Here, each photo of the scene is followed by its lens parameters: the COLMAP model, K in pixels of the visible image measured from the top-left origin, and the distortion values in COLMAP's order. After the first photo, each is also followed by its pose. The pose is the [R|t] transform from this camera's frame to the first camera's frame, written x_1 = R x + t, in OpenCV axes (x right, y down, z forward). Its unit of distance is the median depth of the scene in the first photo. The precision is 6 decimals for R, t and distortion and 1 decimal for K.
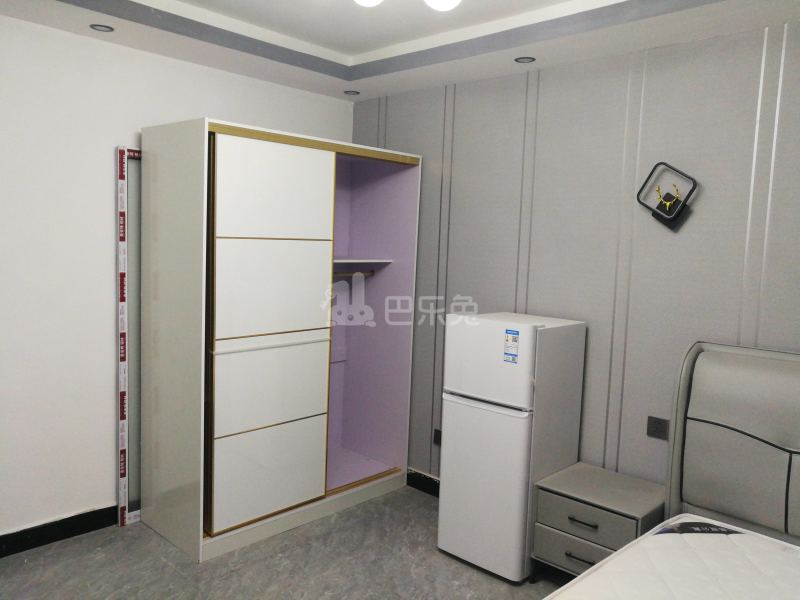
lens RADIAL K [[634.5, 0, 400.4], [0, 634.5, 298.1], [0, 0, 1]] dist [-0.017472, 0.009657]
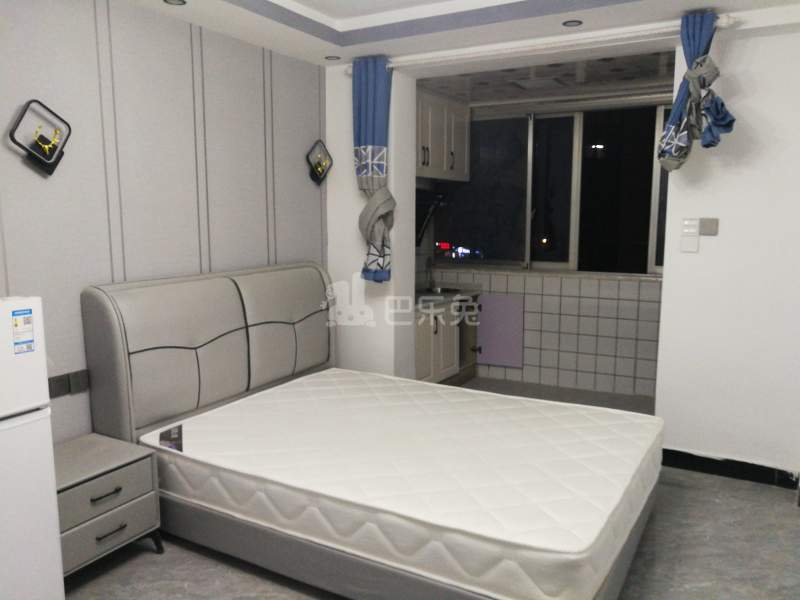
lens RADIAL K [[634.5, 0, 400.8], [0, 634.5, 301.6], [0, 0, 1]] dist [-0.017472, 0.009657]
pose [[-0.249646, -0.172385, 0.952869, -0.635533], [0.072184, 0.977976, 0.195839, -0.071079], [-0.965643, 0.117673, -0.231705, 0.742576]]
